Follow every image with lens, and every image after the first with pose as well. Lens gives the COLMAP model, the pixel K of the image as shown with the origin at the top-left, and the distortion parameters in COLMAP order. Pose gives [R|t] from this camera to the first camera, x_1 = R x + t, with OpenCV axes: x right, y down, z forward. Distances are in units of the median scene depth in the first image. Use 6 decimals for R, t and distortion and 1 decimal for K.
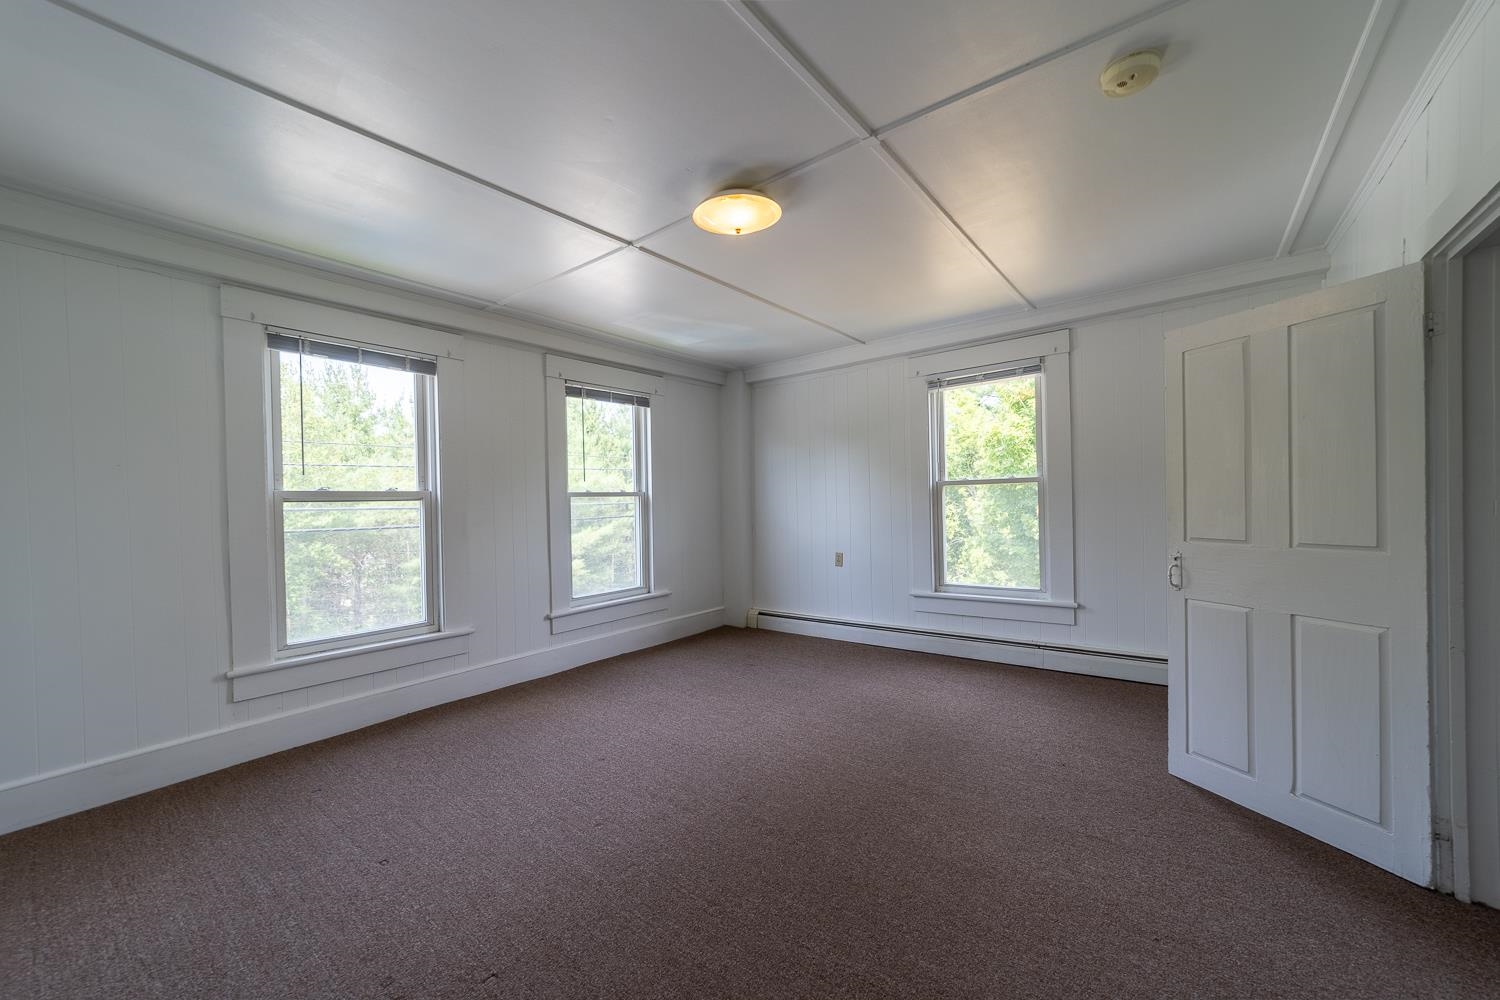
lens RADIAL K [[570.0, 0, 750.0], [0, 570.0, 500.0], [0, 0, 1]] dist [-0.012748, 0.000106]
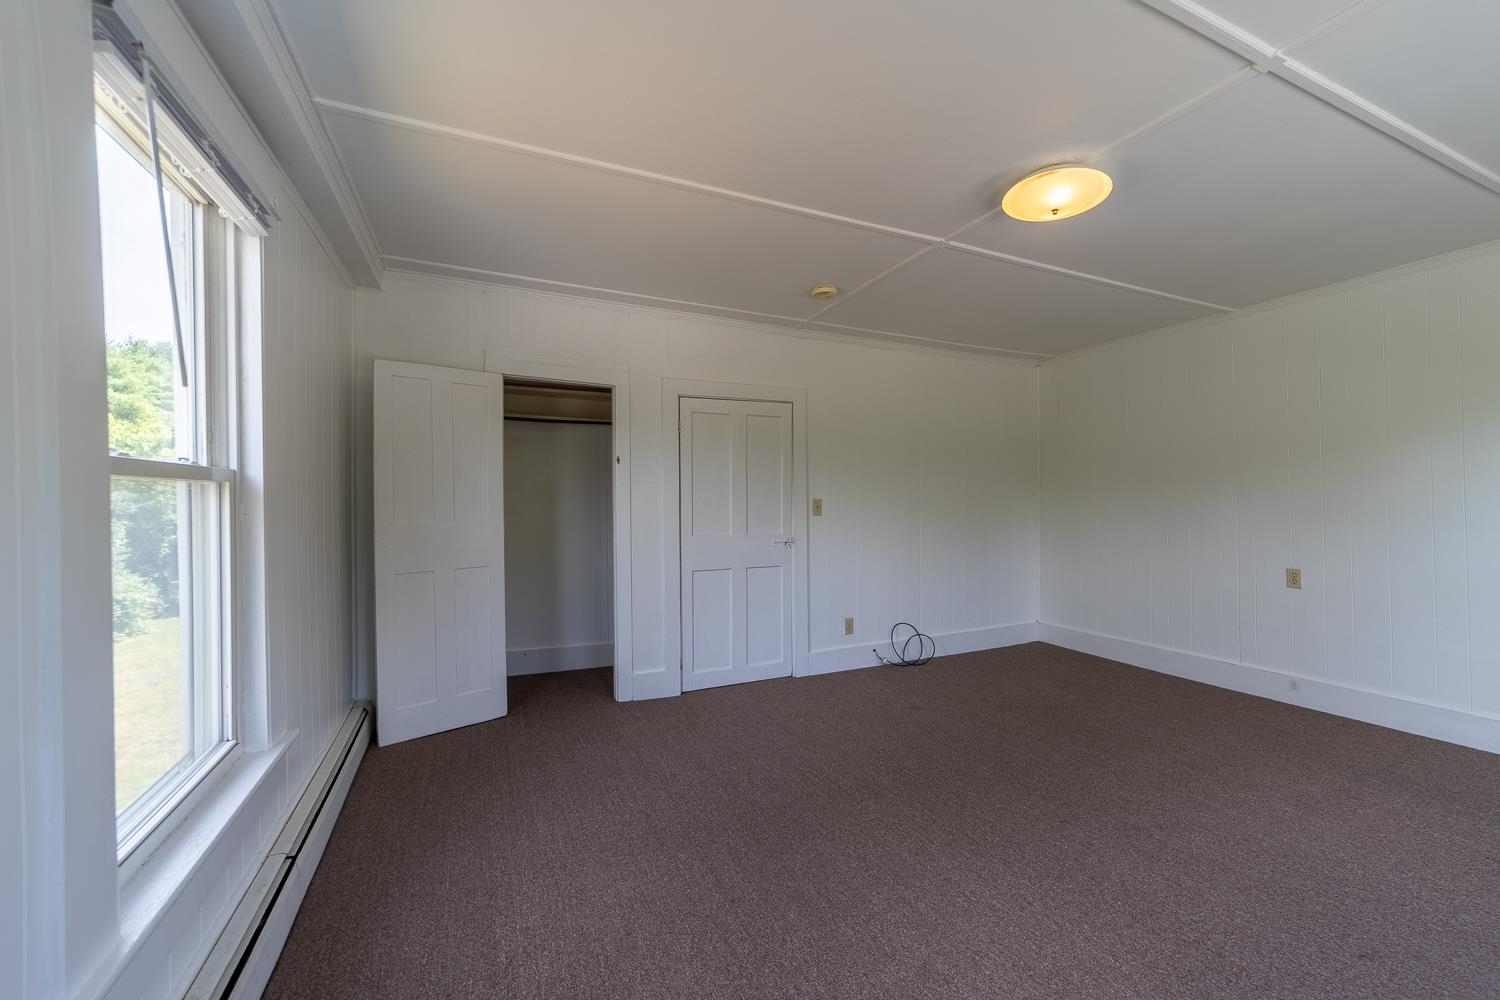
lens RADIAL K [[587.1, 0, 754.6], [0, 587.1, 502.9], [0, 0, 1]] dist [-0.026503, 0.011684]
pose [[-0.882819, 0.020843, 0.469251, -0.027453], [0.025902, 0.999655, 0.004329, -0.011709], [-0.468999, 0.015976, -0.883054, 1.192302]]
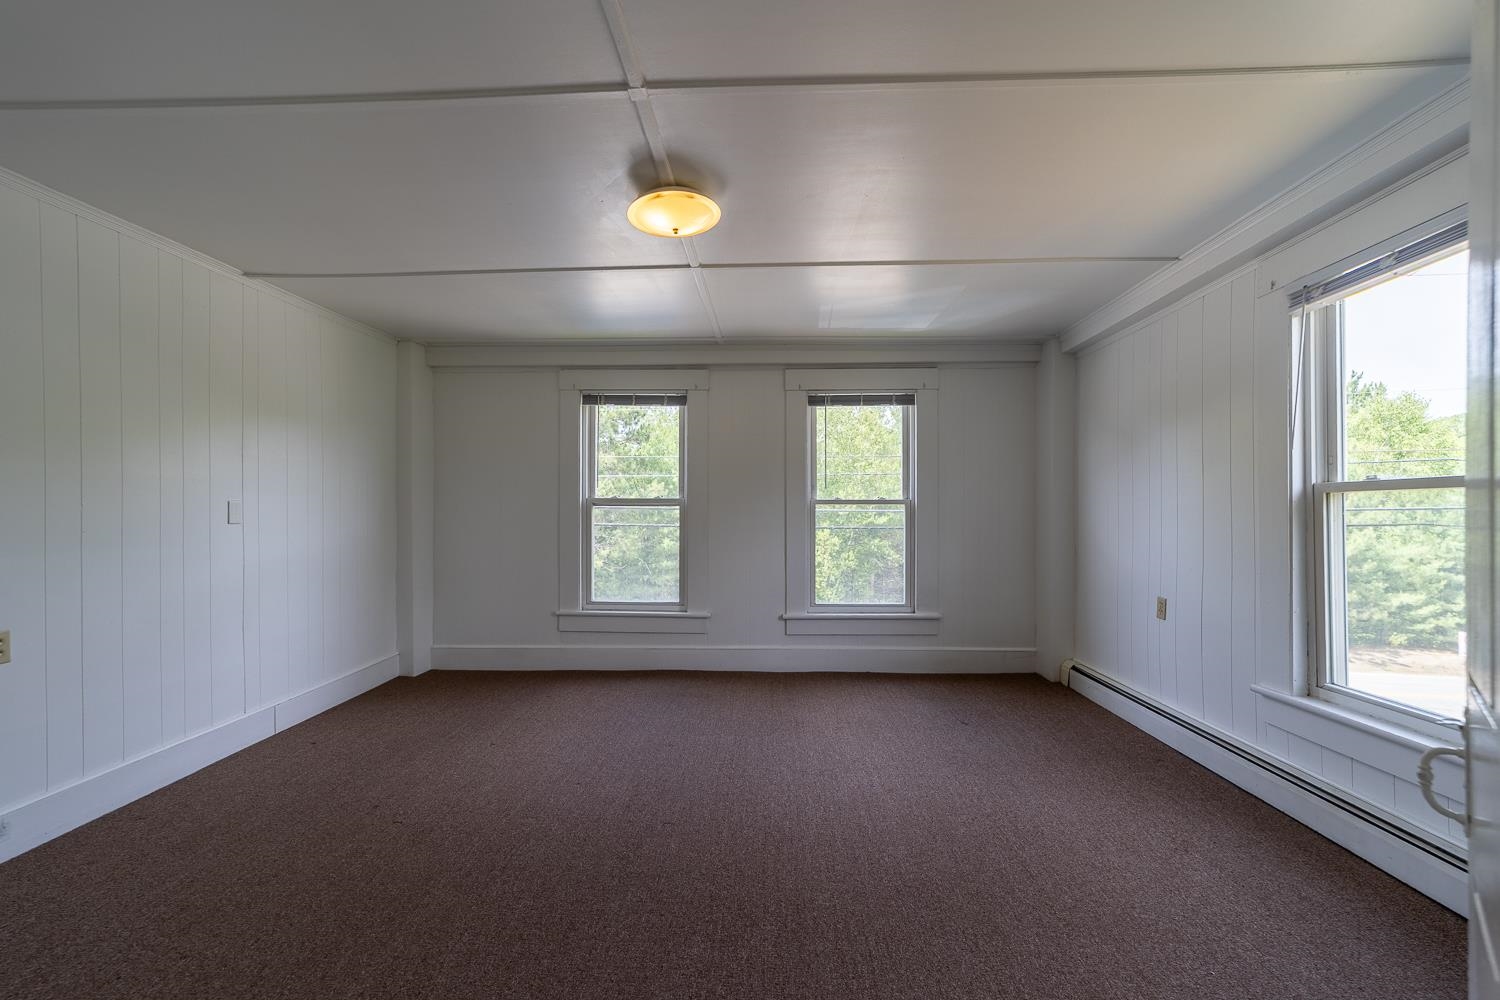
lens RADIAL K [[587.1, 0, 754.6], [0, 587.1, 502.9], [0, 0, 1]] dist [-0.026503, 0.011684]
pose [[0.593060, 0.010834, -0.805085, 0.495020], [-0.013094, 0.999907, 0.003809, -0.011349], [0.805052, 0.008283, 0.593147, 0.307102]]
